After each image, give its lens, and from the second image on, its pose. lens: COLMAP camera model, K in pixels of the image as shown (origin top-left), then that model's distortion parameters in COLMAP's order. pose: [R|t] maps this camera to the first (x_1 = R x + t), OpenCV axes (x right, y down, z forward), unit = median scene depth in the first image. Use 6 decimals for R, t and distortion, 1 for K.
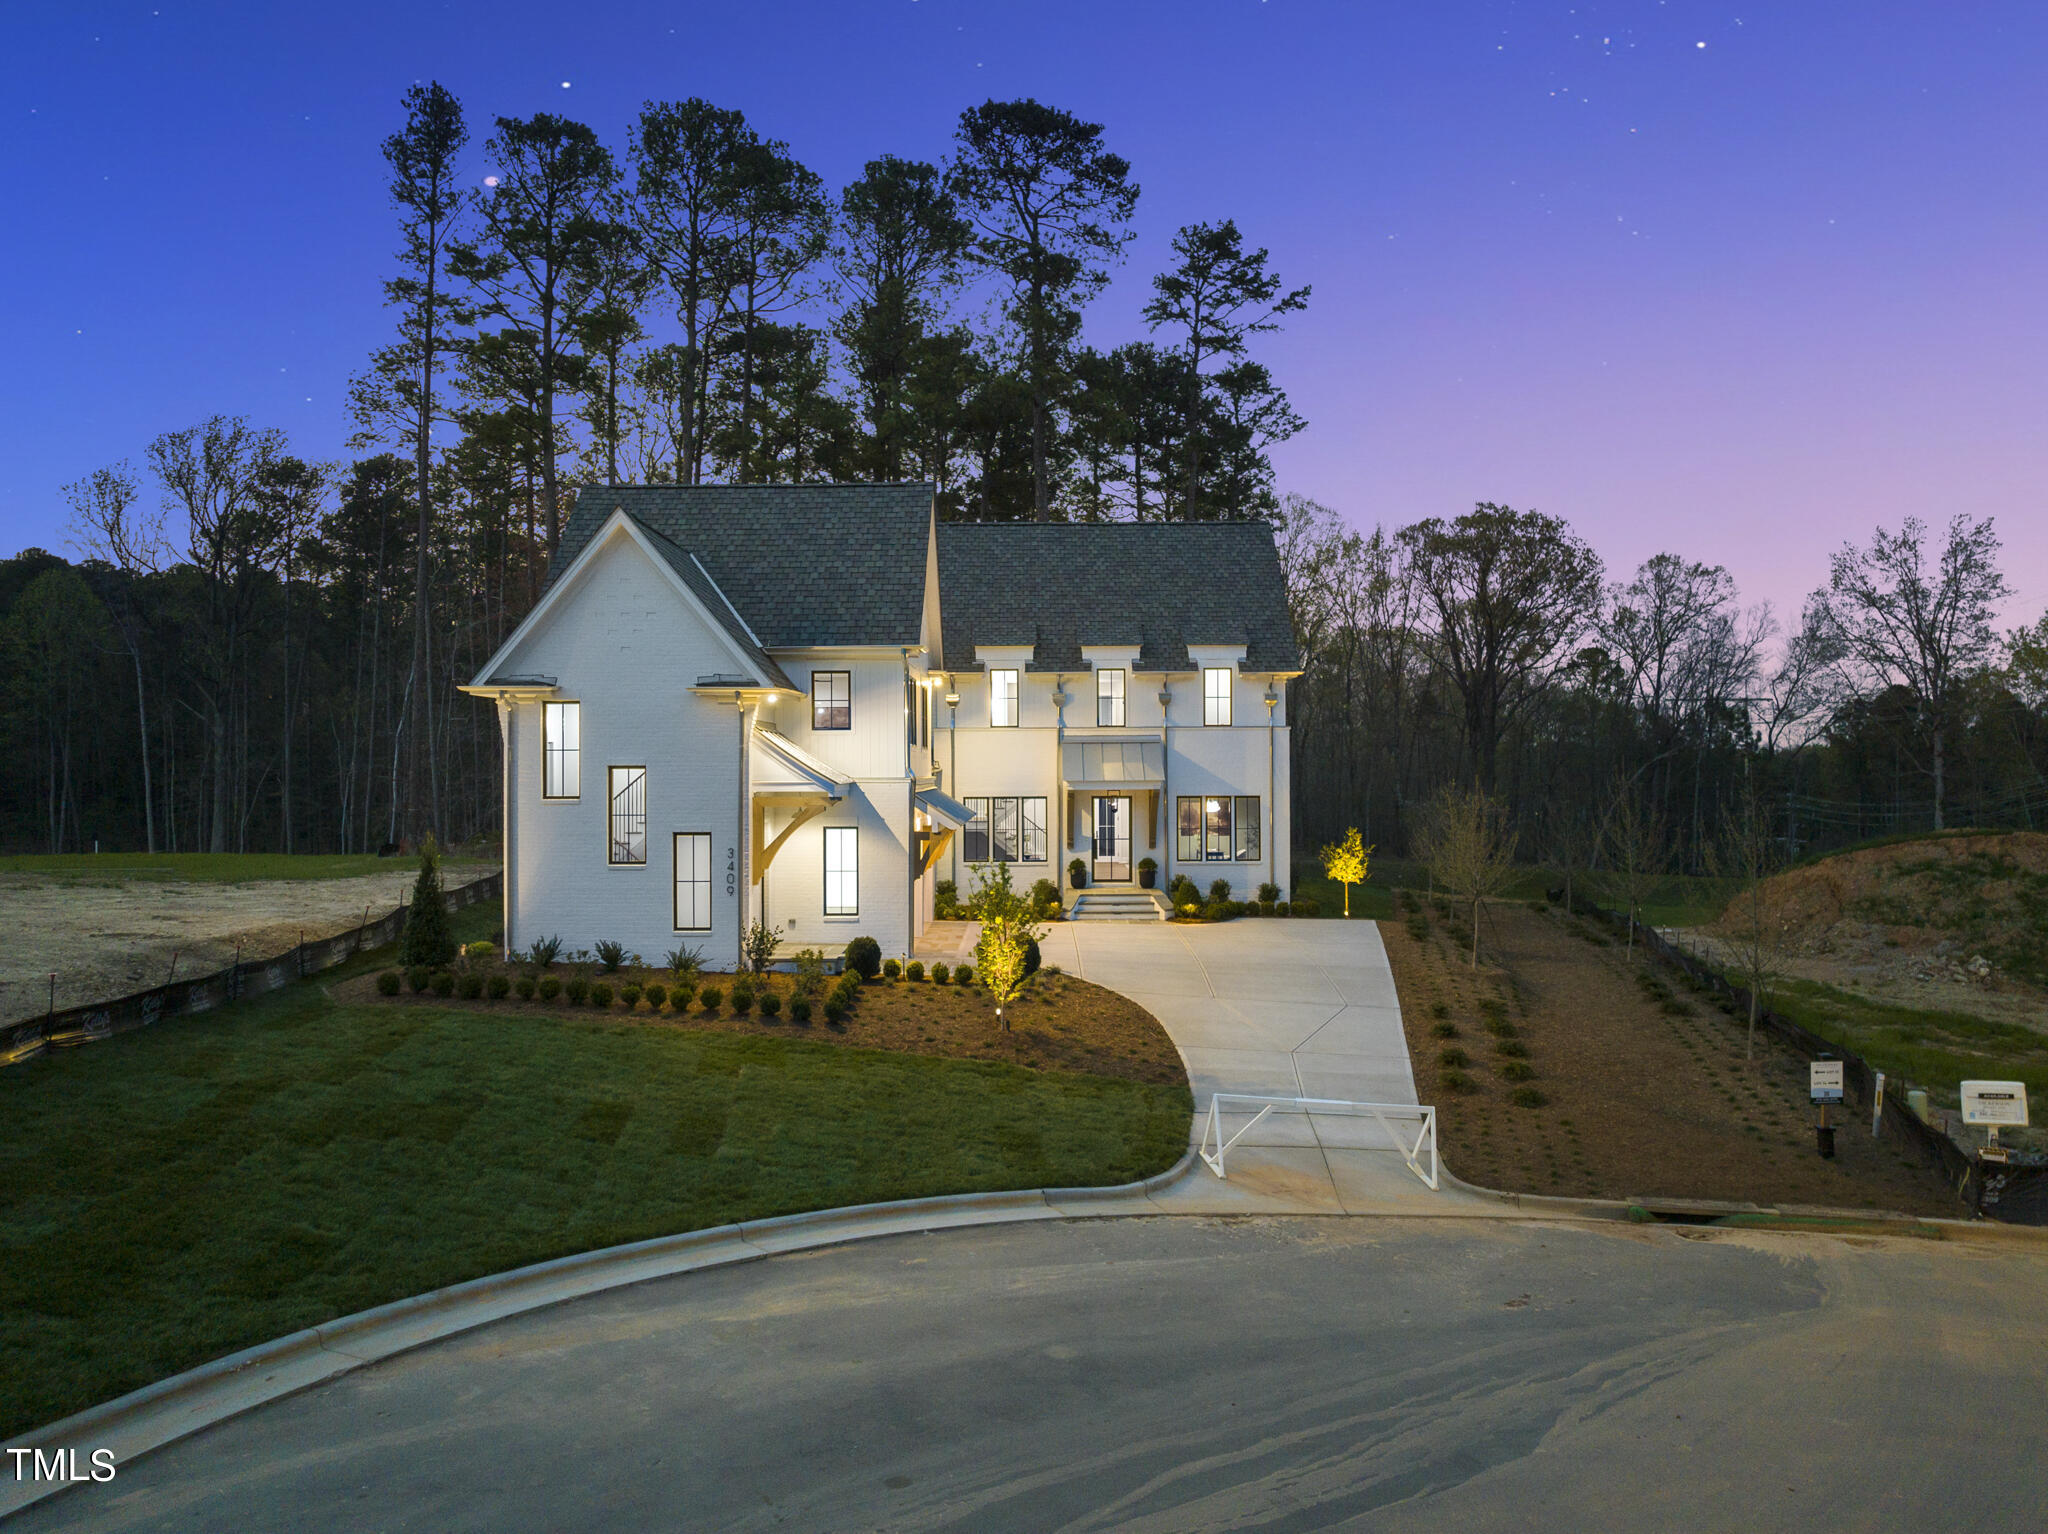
lens RADIAL K [[1435.5, 0, 1023.3], [0, 1435.5, 765.9], [0, 0, 1]] dist [-0.008140, -0.063655]
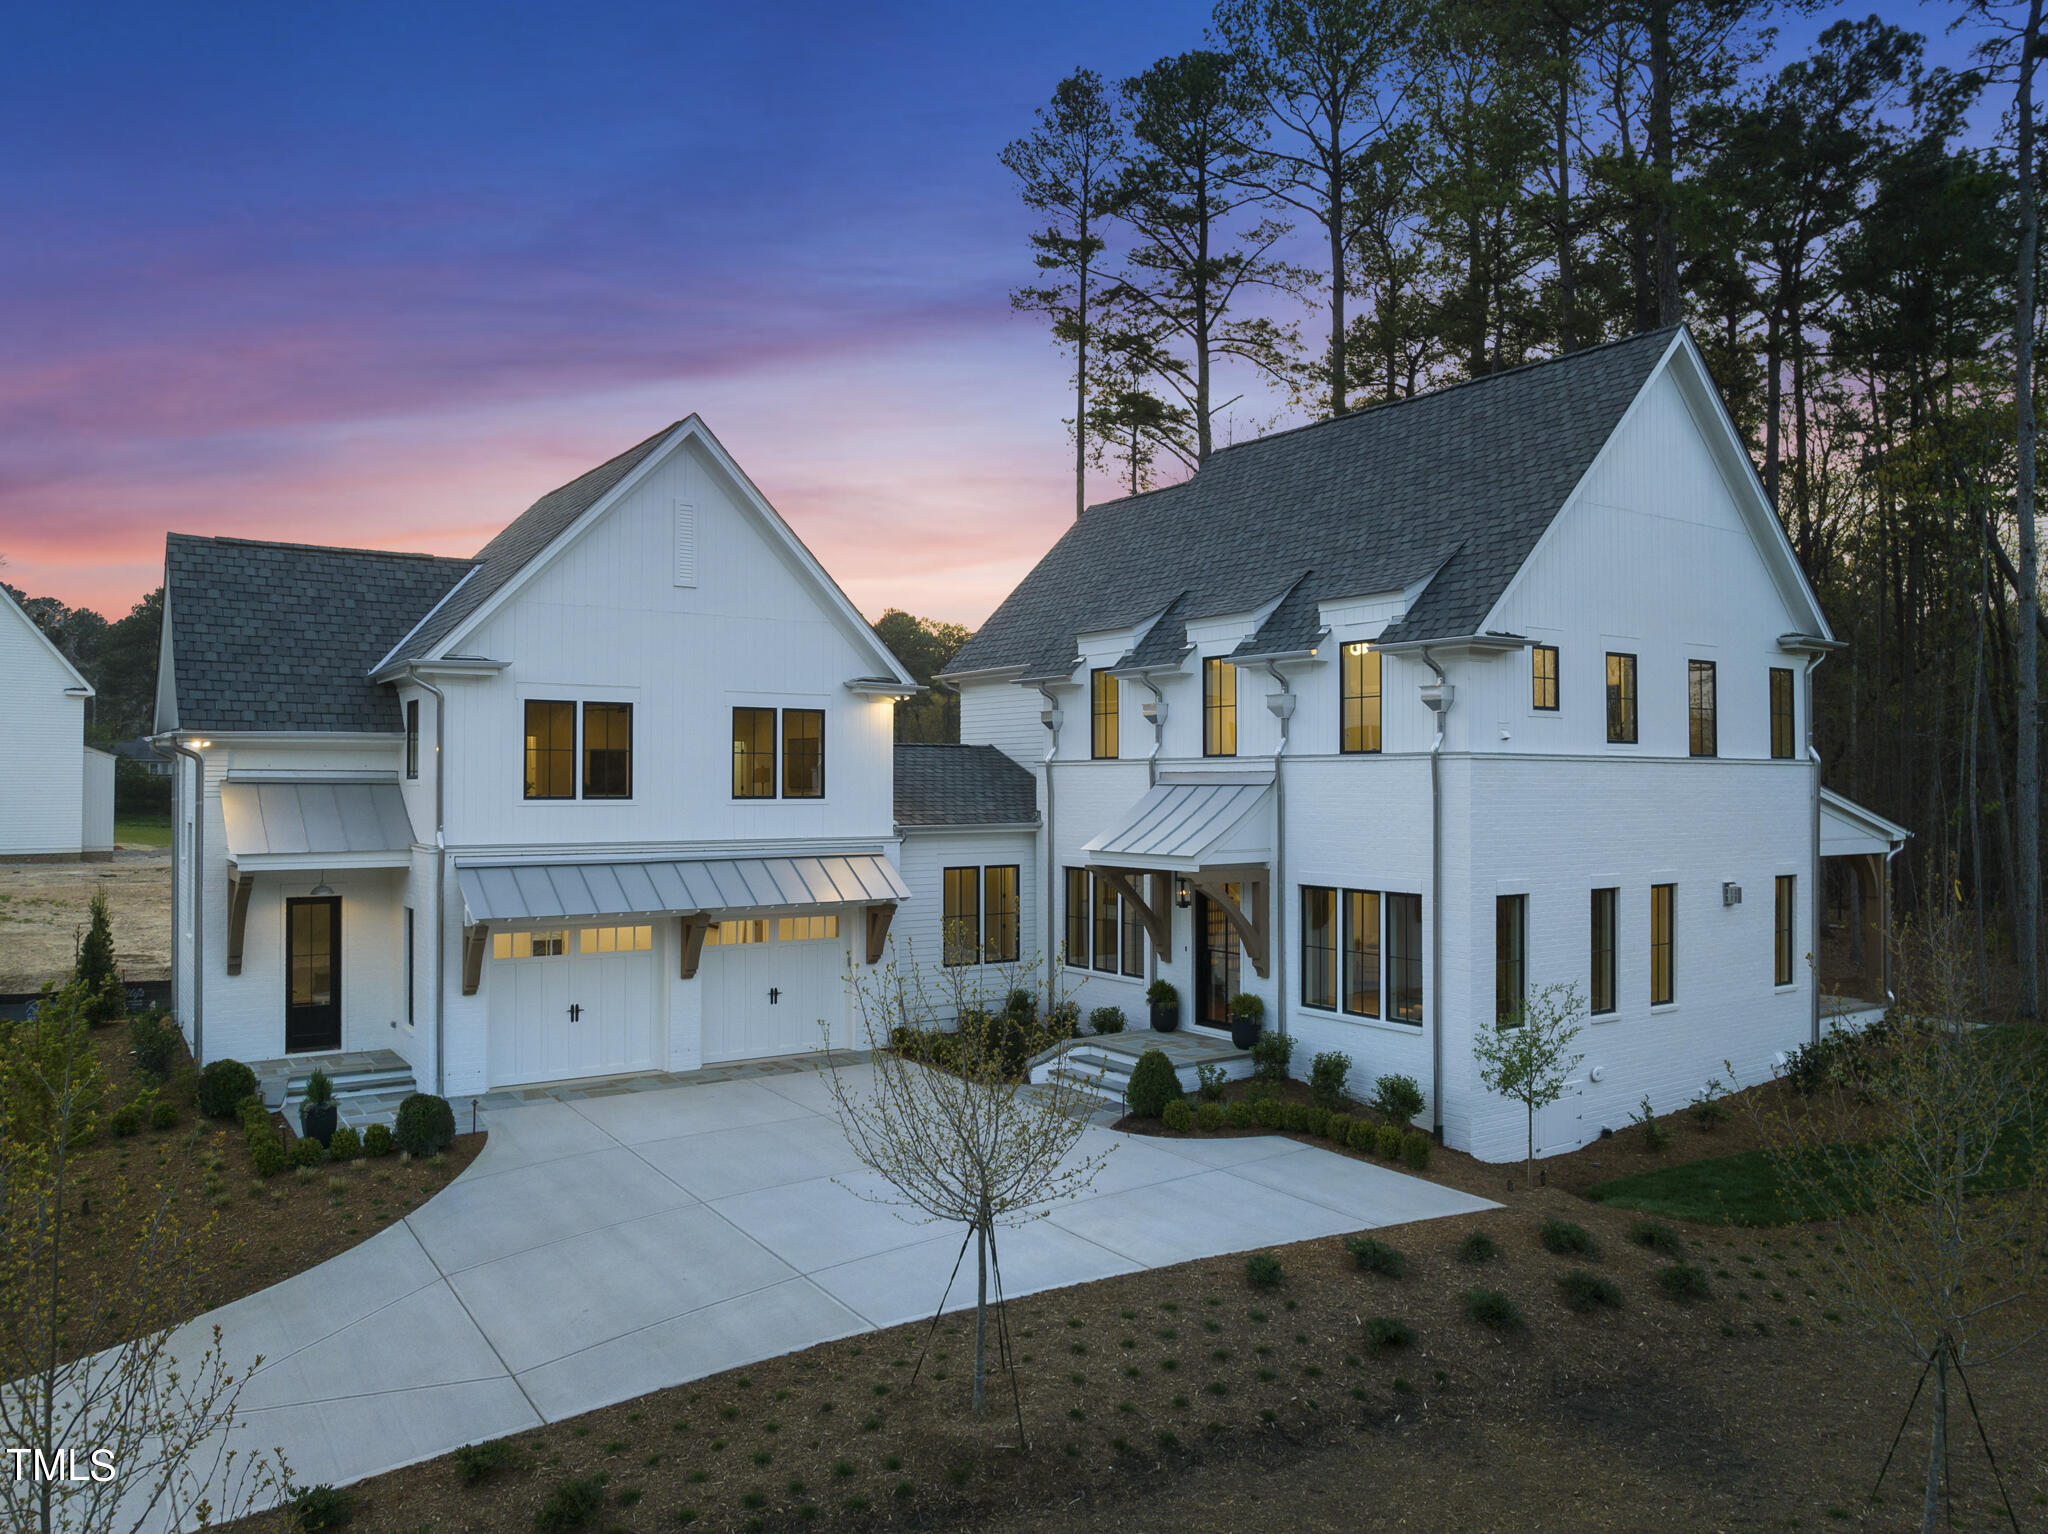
lens RADIAL K [[1444.6, 0, 1017.7], [0, 1444.6, 769.2], [0, 0, 1]] dist [-0.039703, 0.000569]
pose [[0.571610, -0.002082, -0.820522, 0.466244], [-0.000582, 0.999996, -0.002943, -0.019575], [0.820525, 0.002159, 0.571607, 0.576837]]
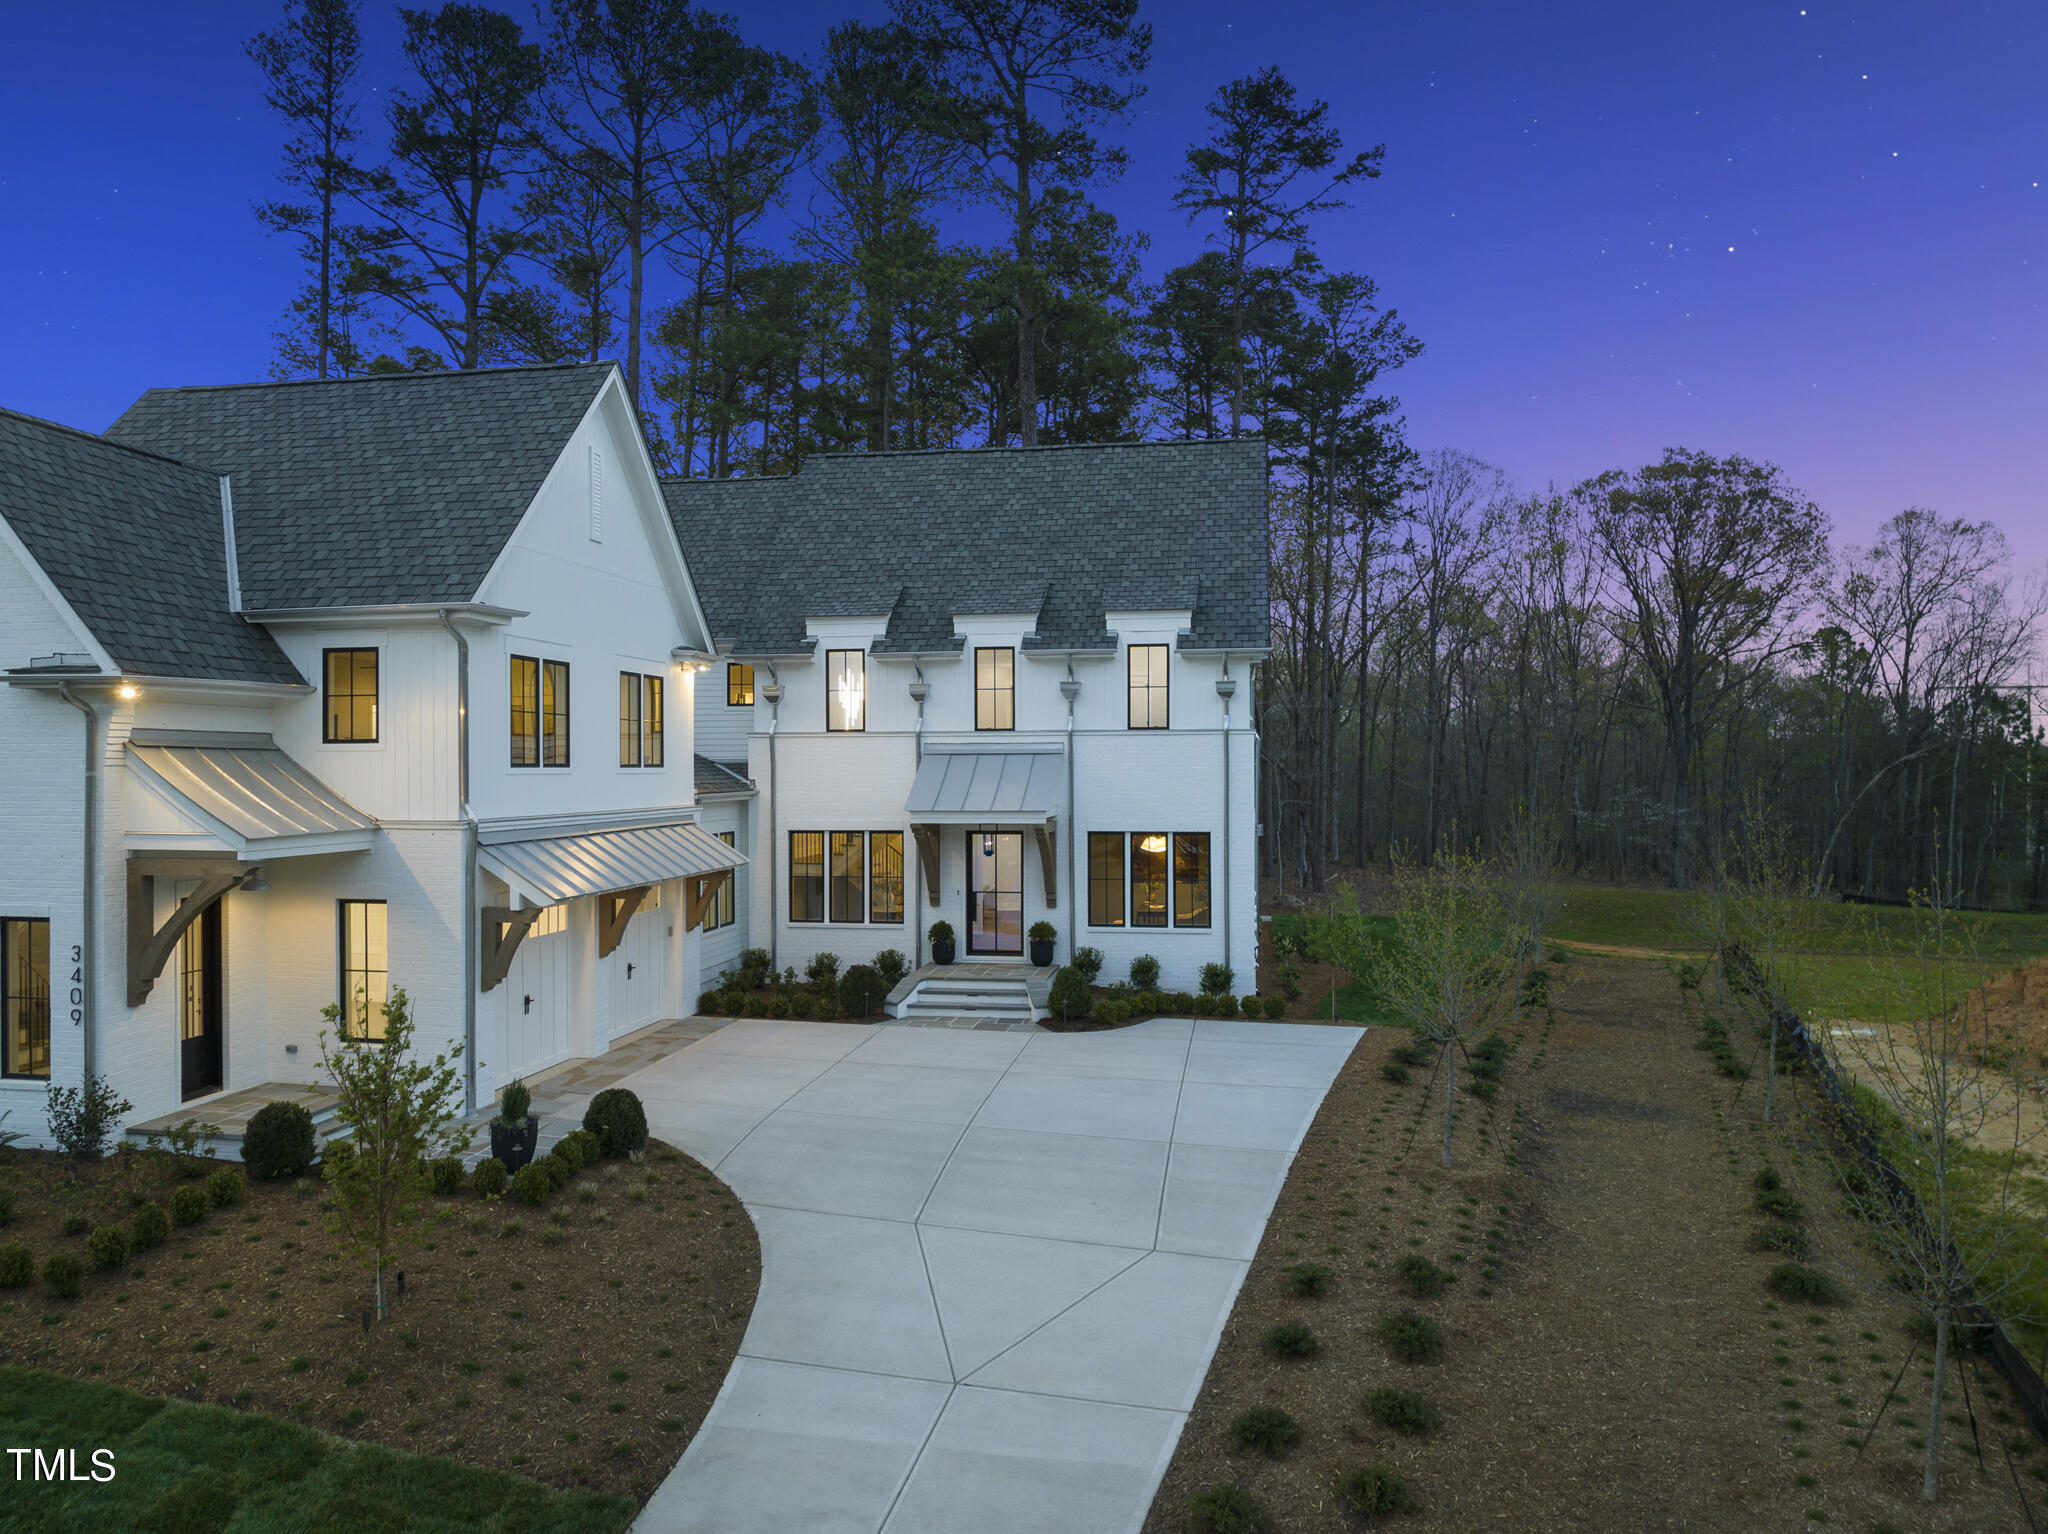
lens RADIAL K [[1436.8, 0, 1015.5], [0, 1436.8, 764.5], [0, 0, 1]] dist [-0.035920, -0.003796]
pose [[0.987479, 0.001784, -0.157740, 0.172387], [-0.001208, 0.999992, 0.003743, -0.012870], [0.157746, -0.003506, 0.987474, 0.303155]]
